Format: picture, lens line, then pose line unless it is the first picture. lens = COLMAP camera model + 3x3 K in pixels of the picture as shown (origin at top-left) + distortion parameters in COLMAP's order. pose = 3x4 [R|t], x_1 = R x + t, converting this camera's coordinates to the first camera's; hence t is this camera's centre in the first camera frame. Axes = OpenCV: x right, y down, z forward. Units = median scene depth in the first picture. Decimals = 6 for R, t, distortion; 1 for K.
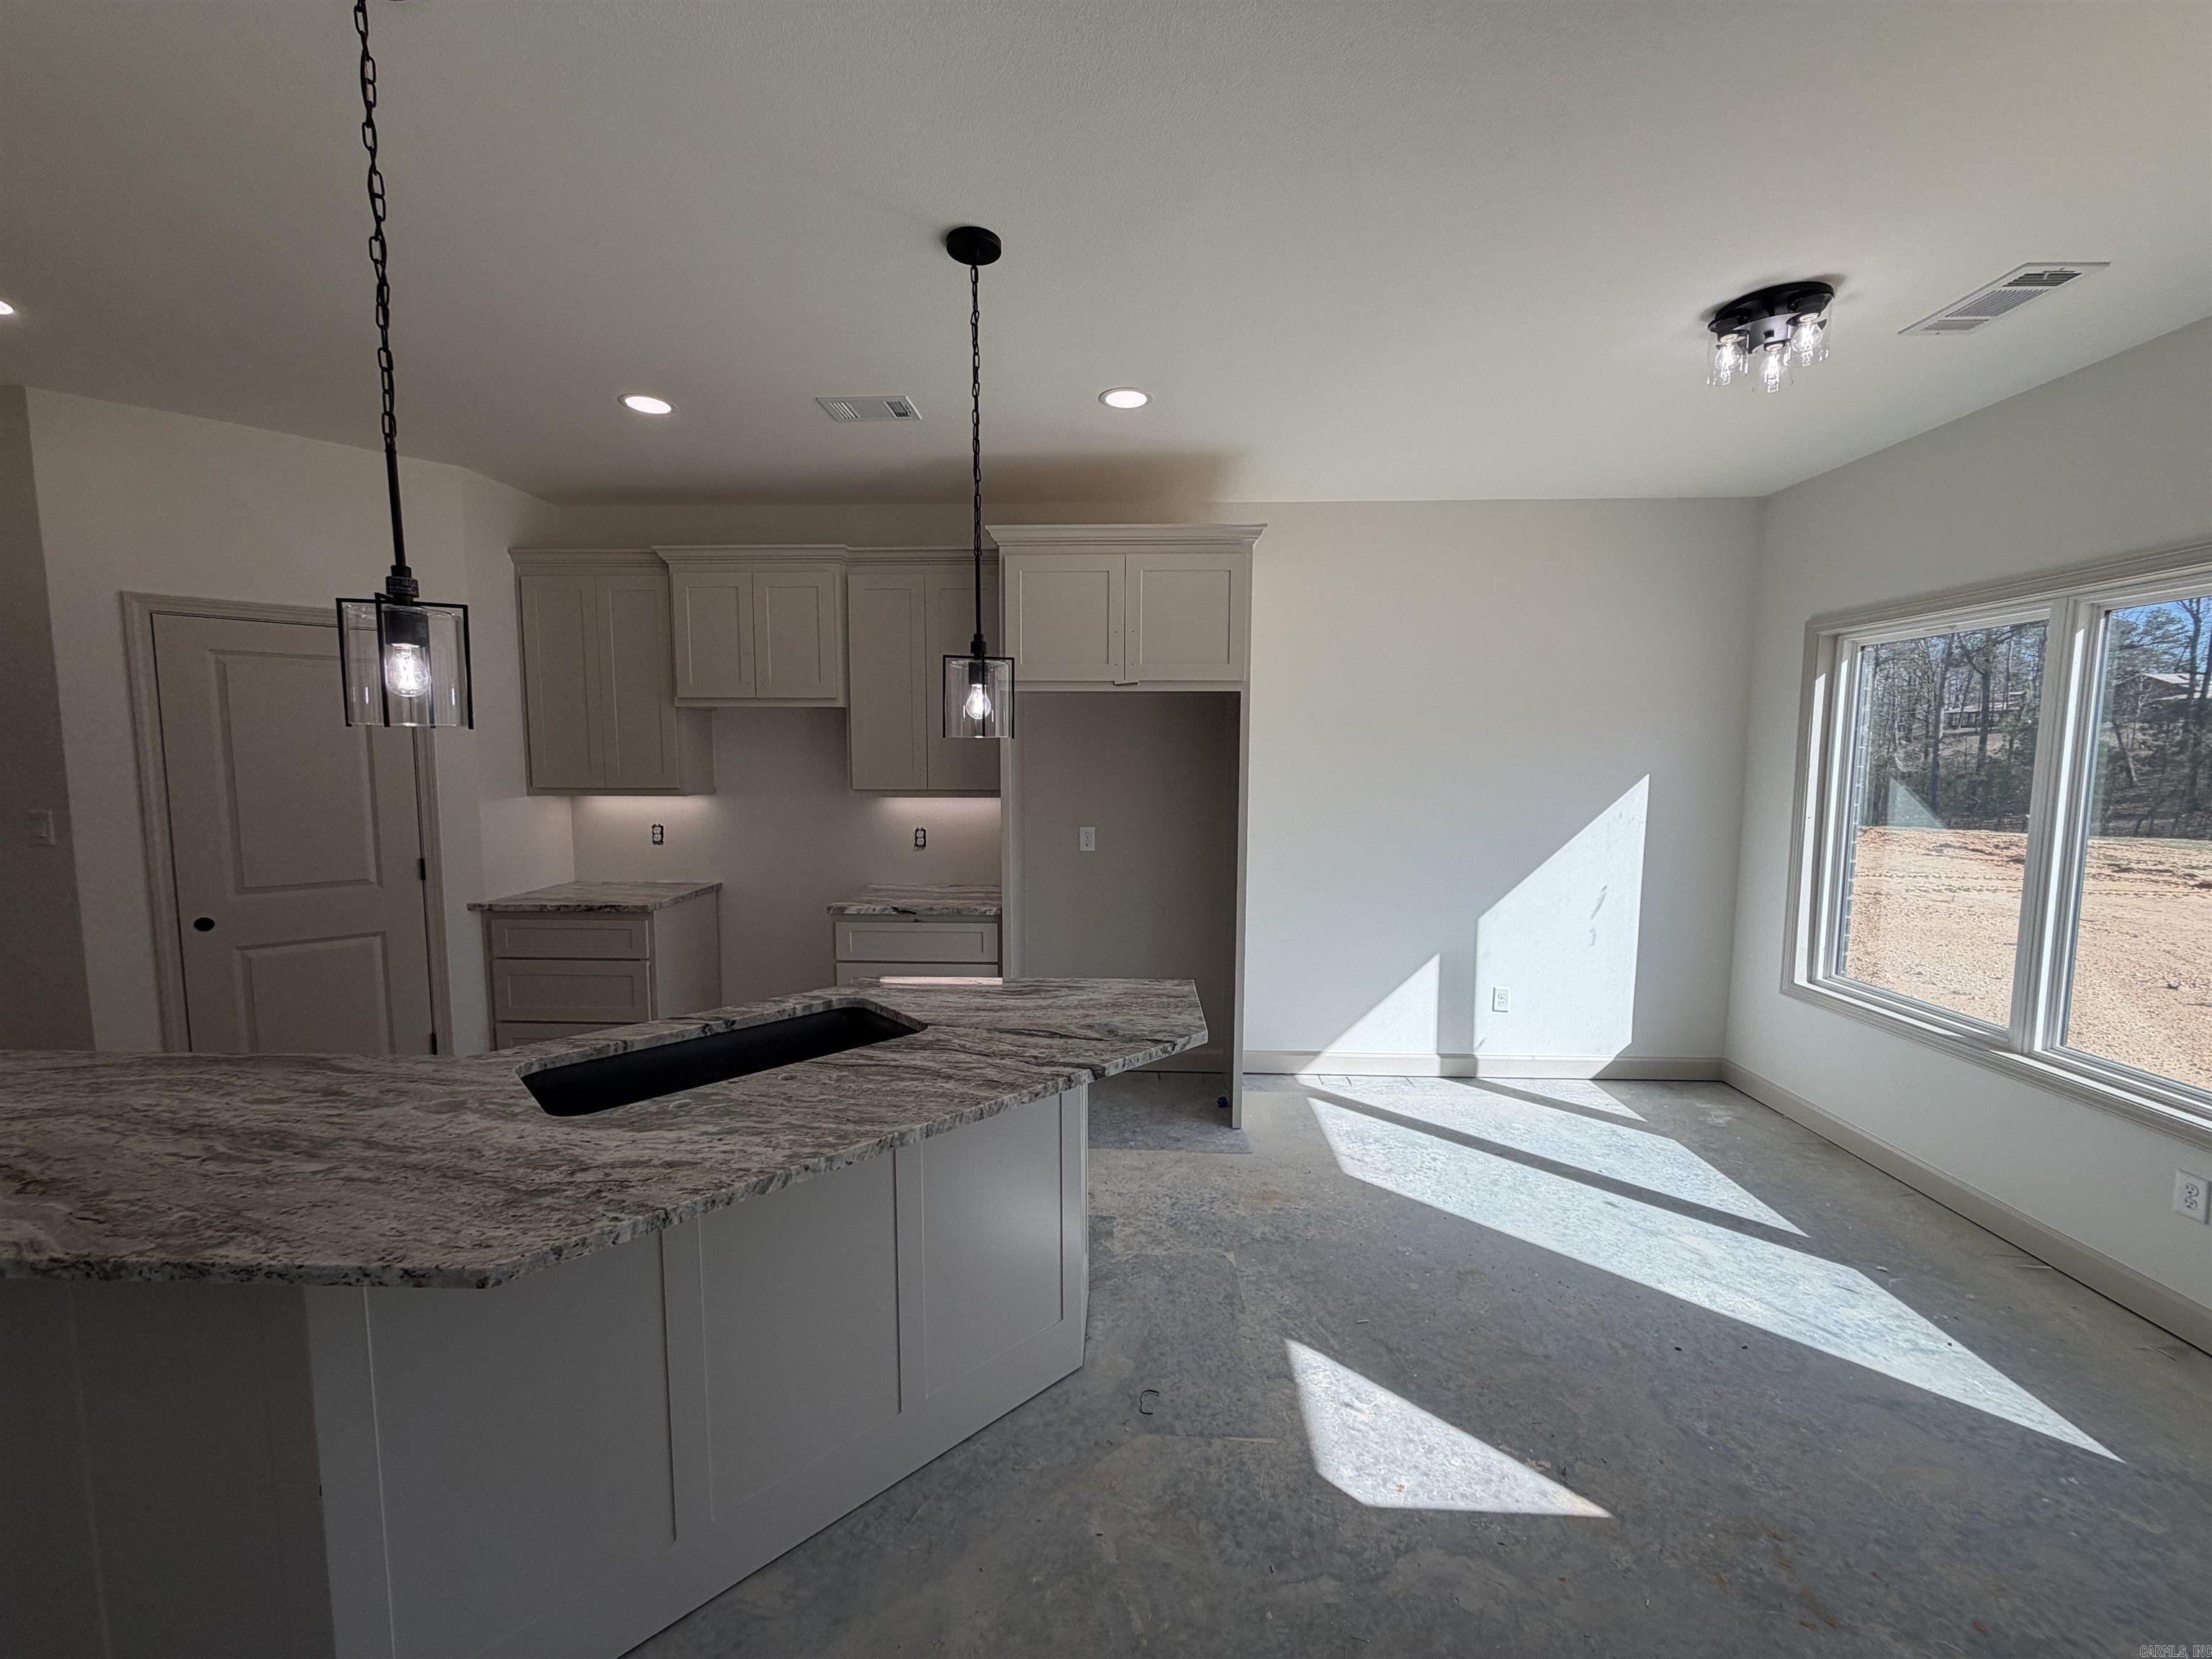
lens RADIAL K [[879.6, 0, 1101.9], [0, 879.6, 833.3], [0, 0, 1]] dist [-0.001074, -0.000001]
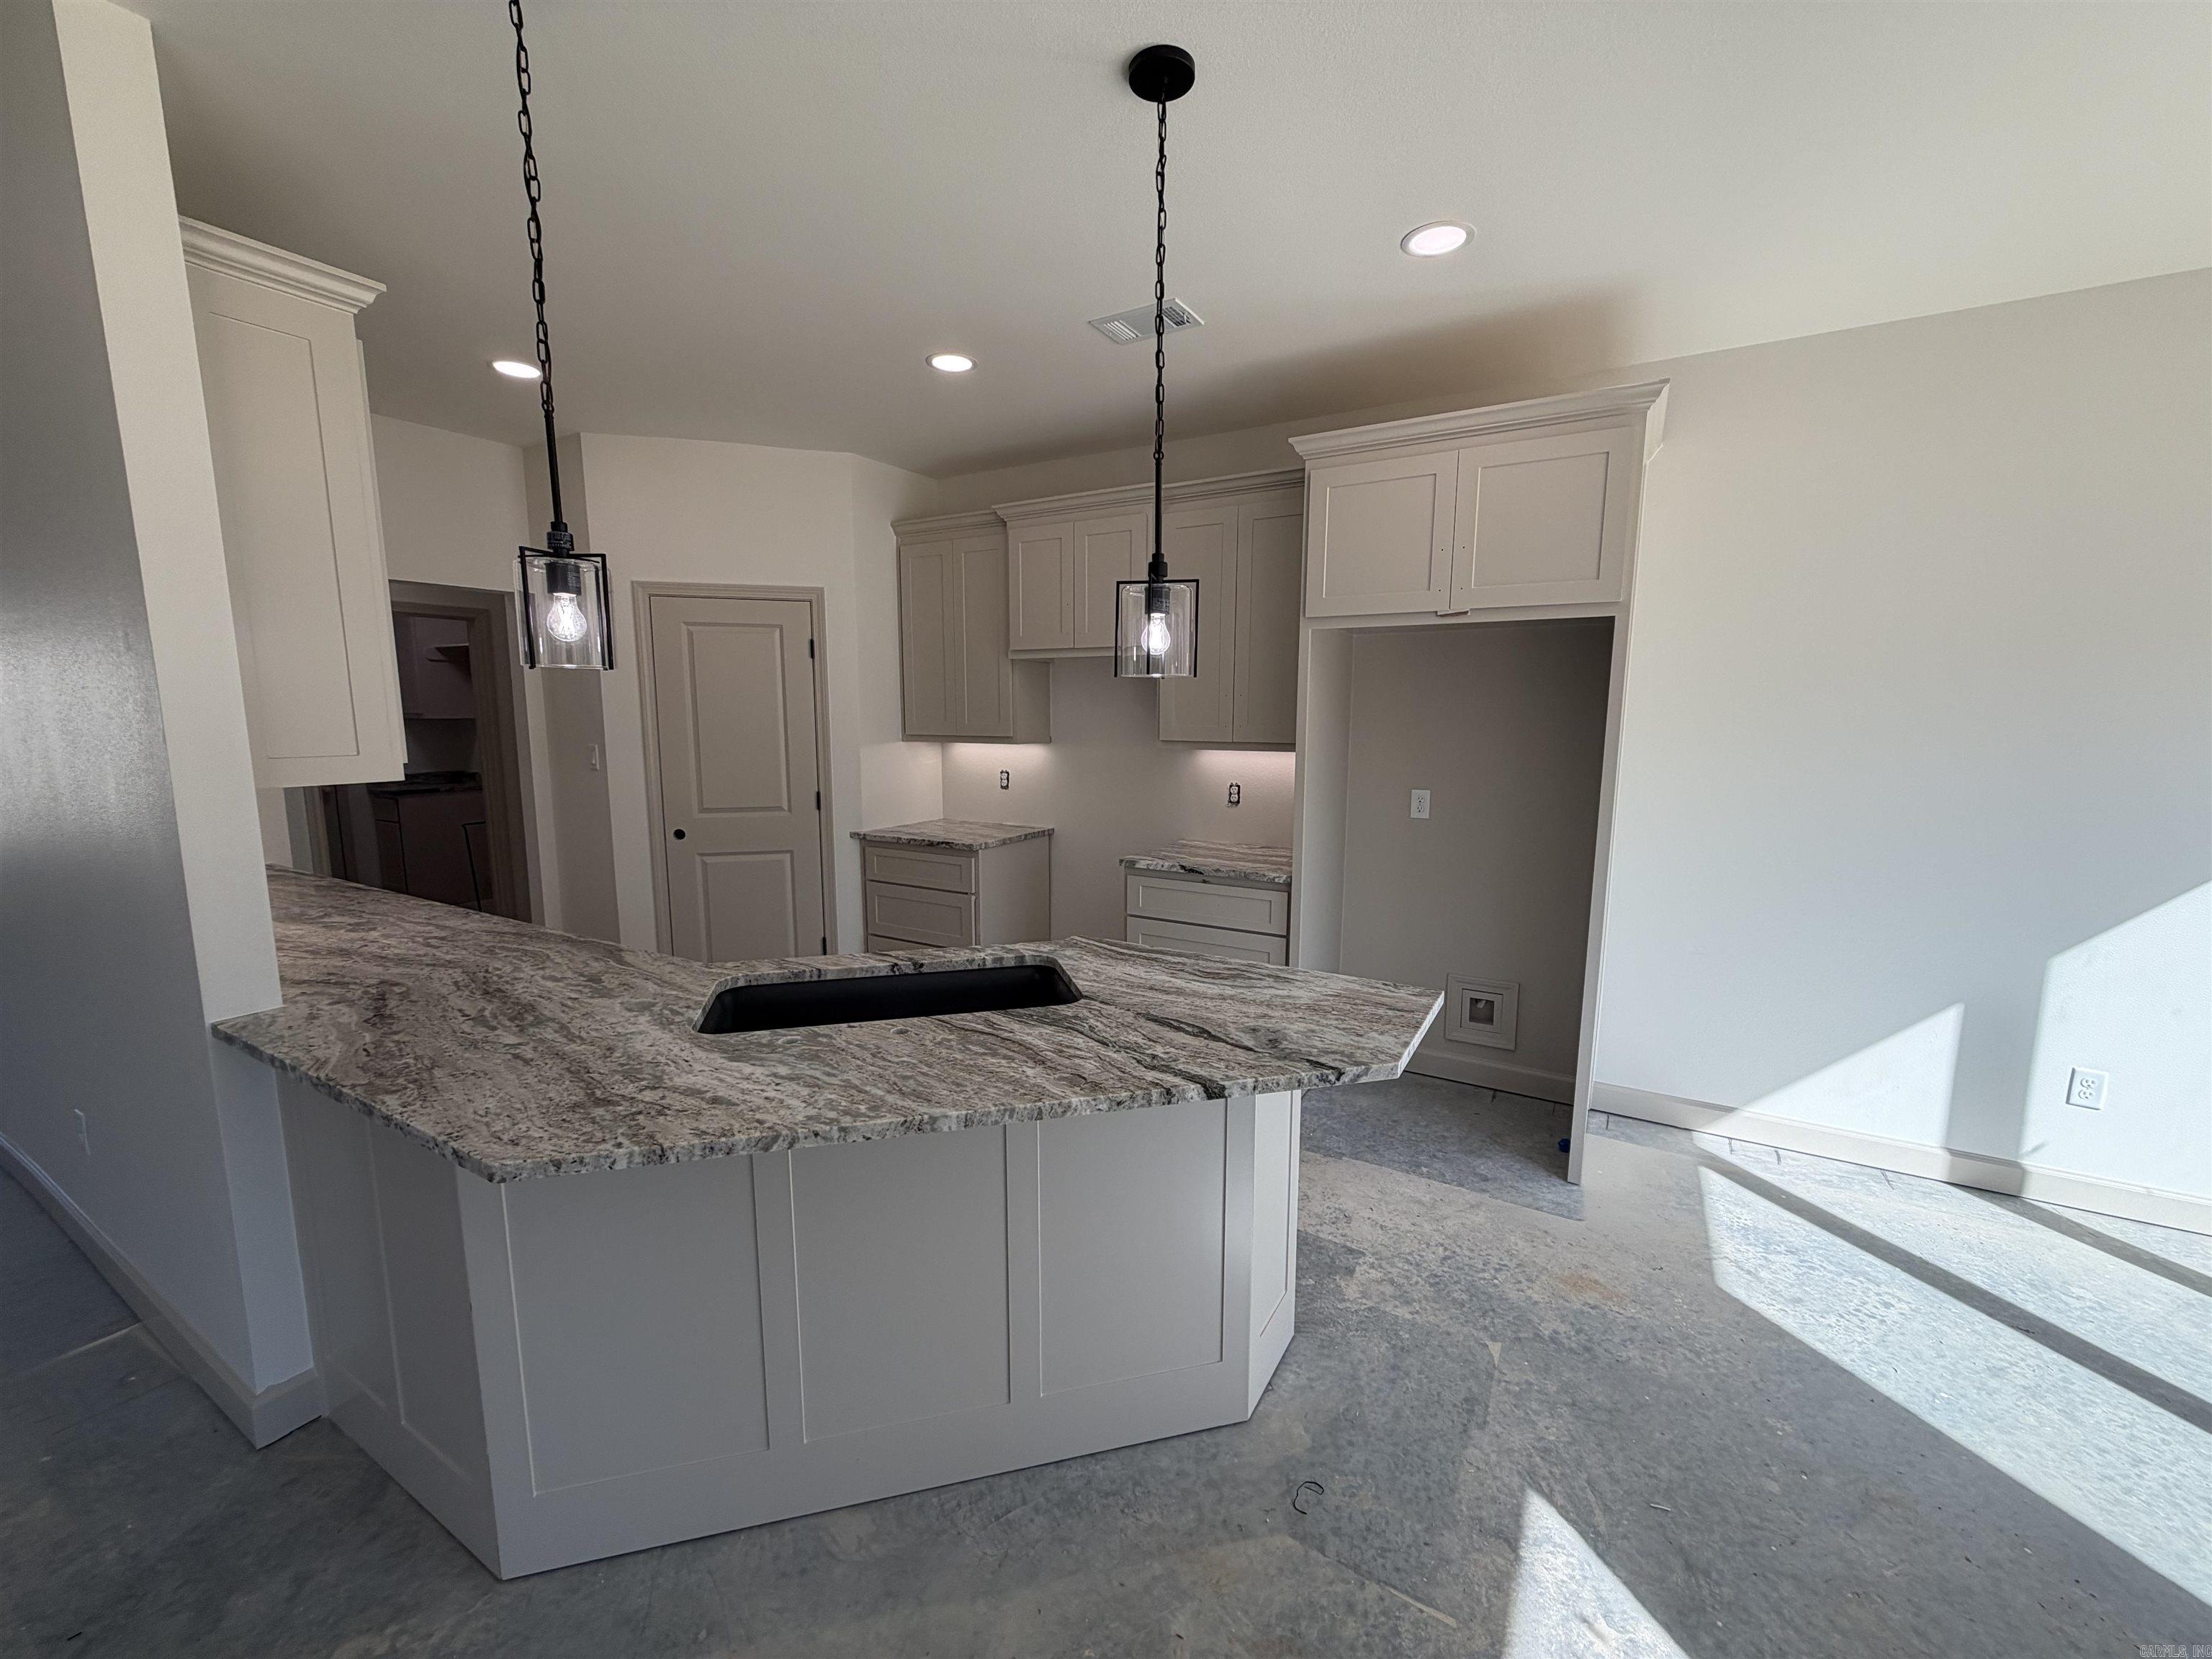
lens RADIAL K [[878.0, 0, 1101.6], [0, 878.0, 833.3], [0, 0, 1]] dist [-0.001057, 0.000356]
pose [[0.878958, 0.066112, -0.472294, 0.176792], [-0.043168, 0.997308, 0.059266, -0.003624], [0.474941, -0.031704, 0.879446, 0.167439]]
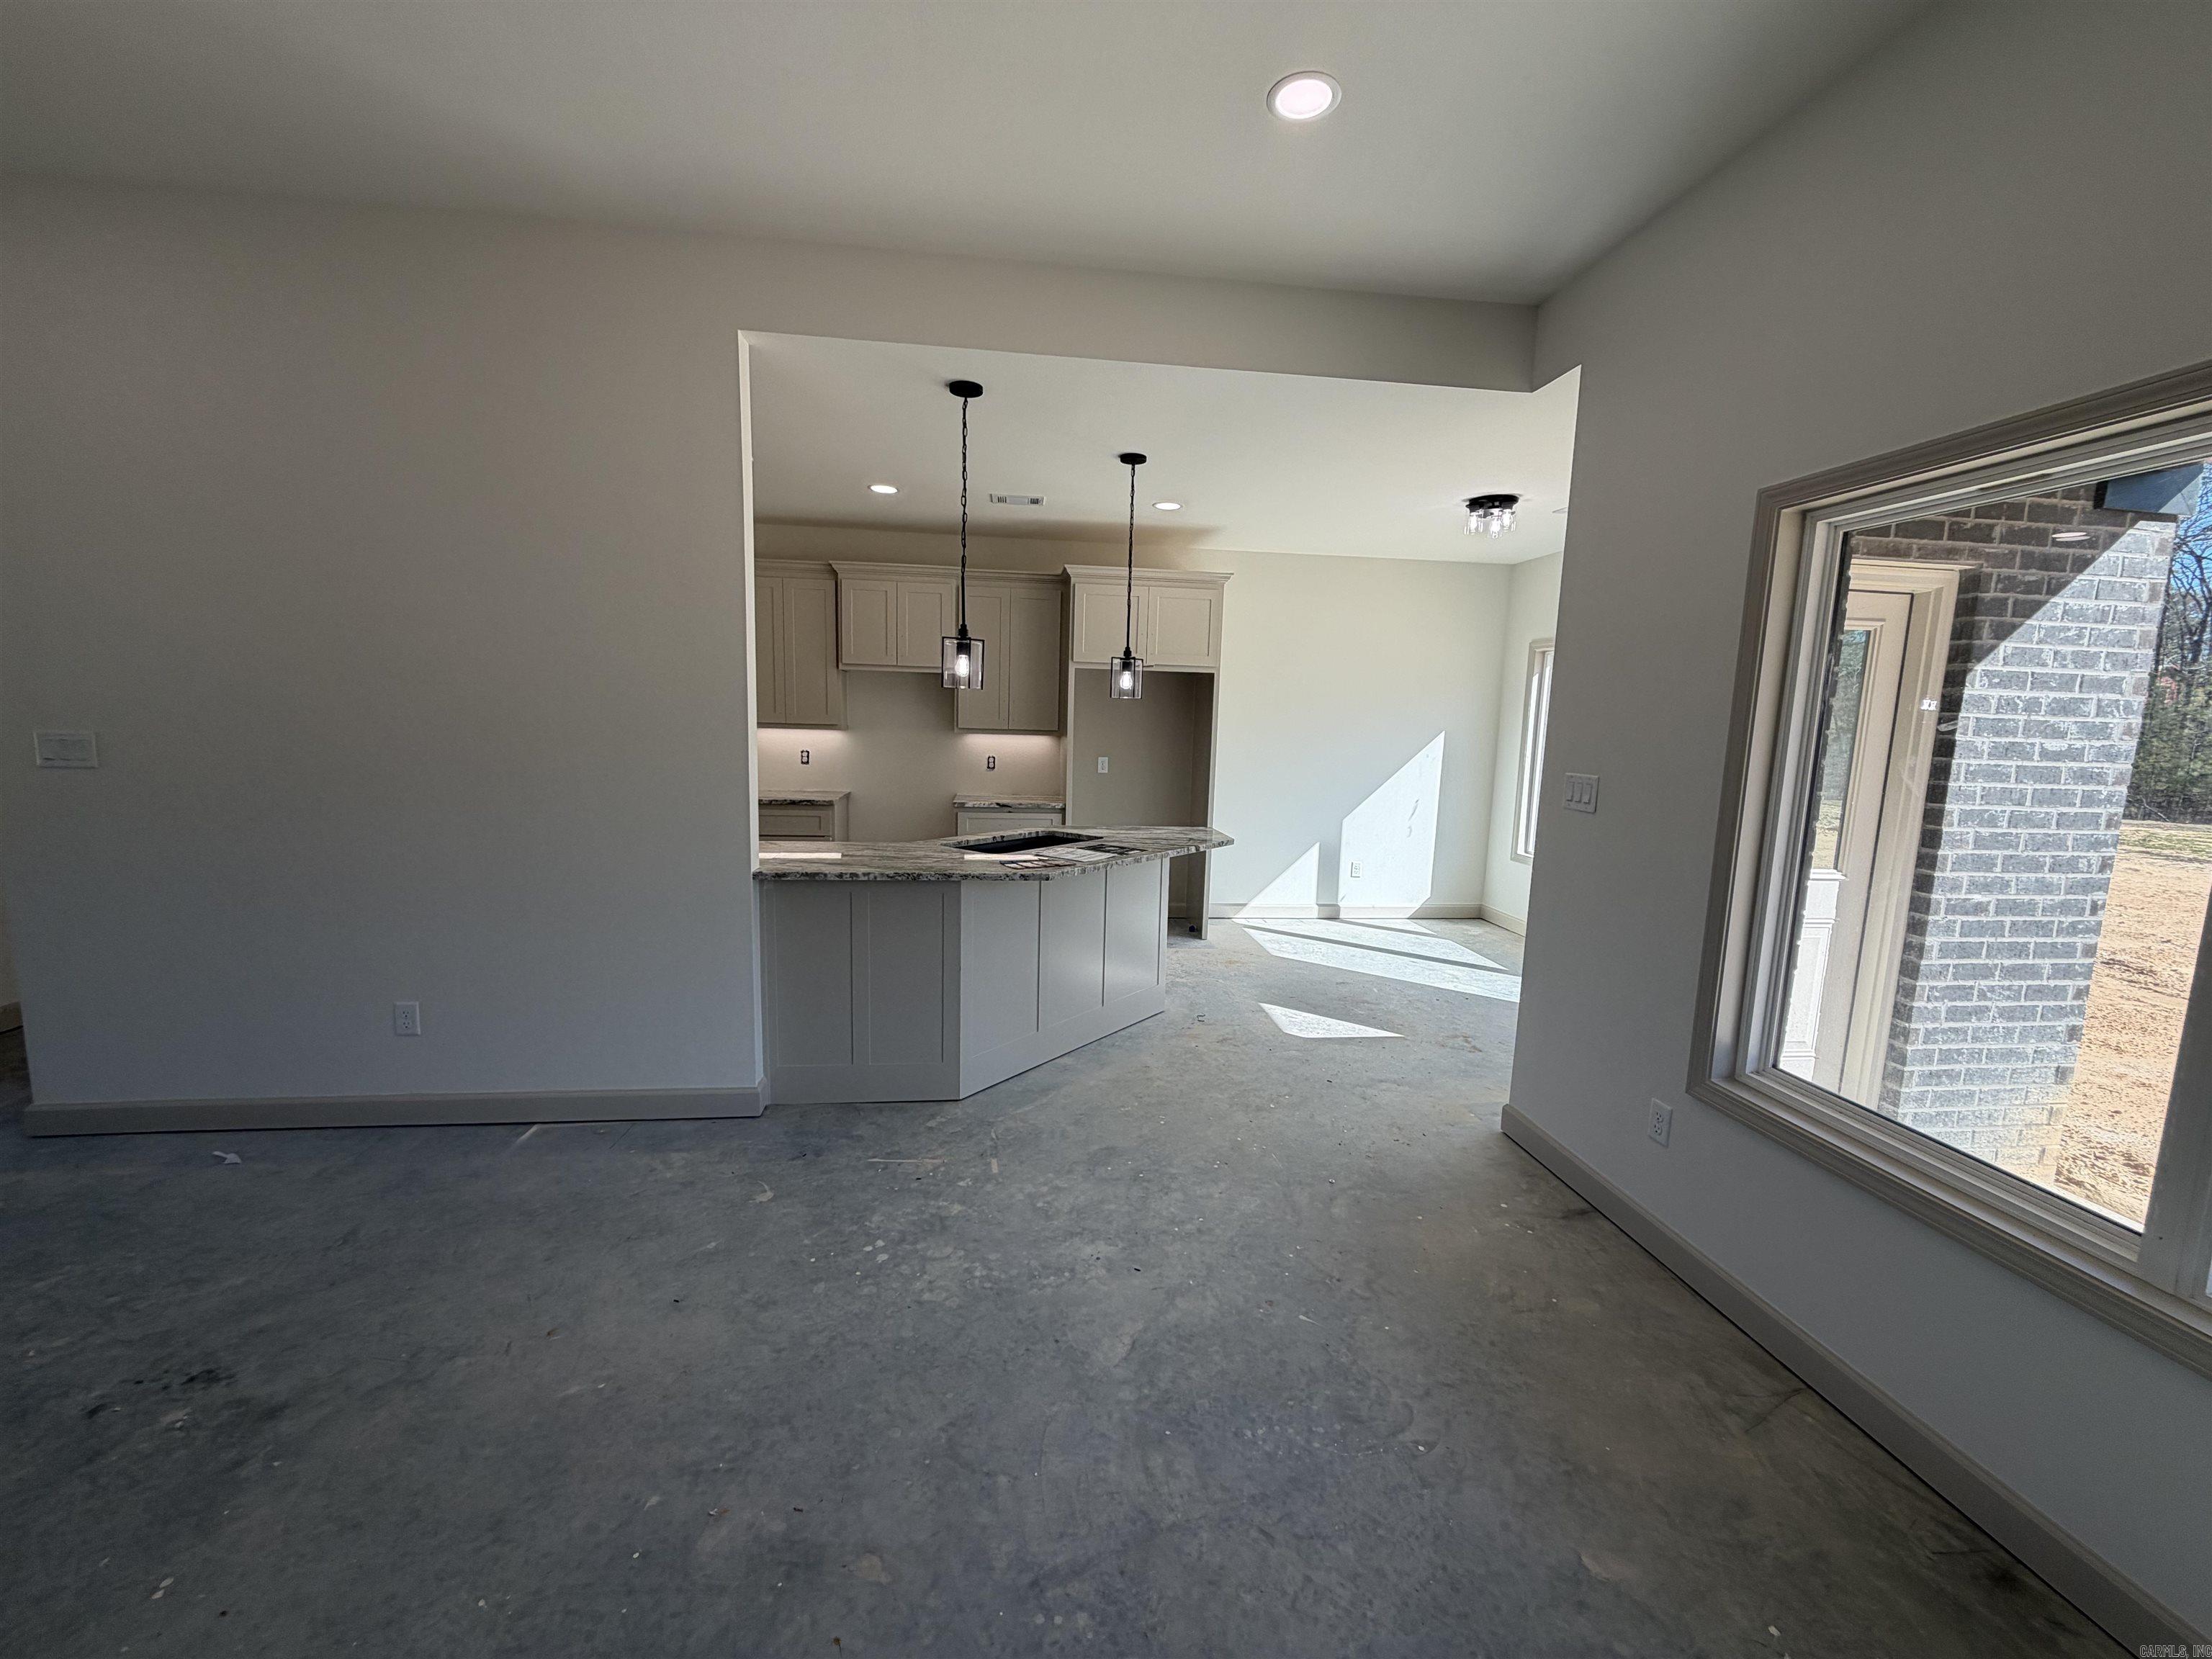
lens RADIAL K [[879.6, 0, 1101.9], [0, 879.6, 833.3], [0, 0, 1]] dist [-0.001074, -0.000001]
pose [[0.987320, 0.004622, 0.158675, -0.399101], [-0.011644, 0.998992, 0.043354, 0.090317], [-0.158314, -0.044652, 0.986379, -0.784155]]
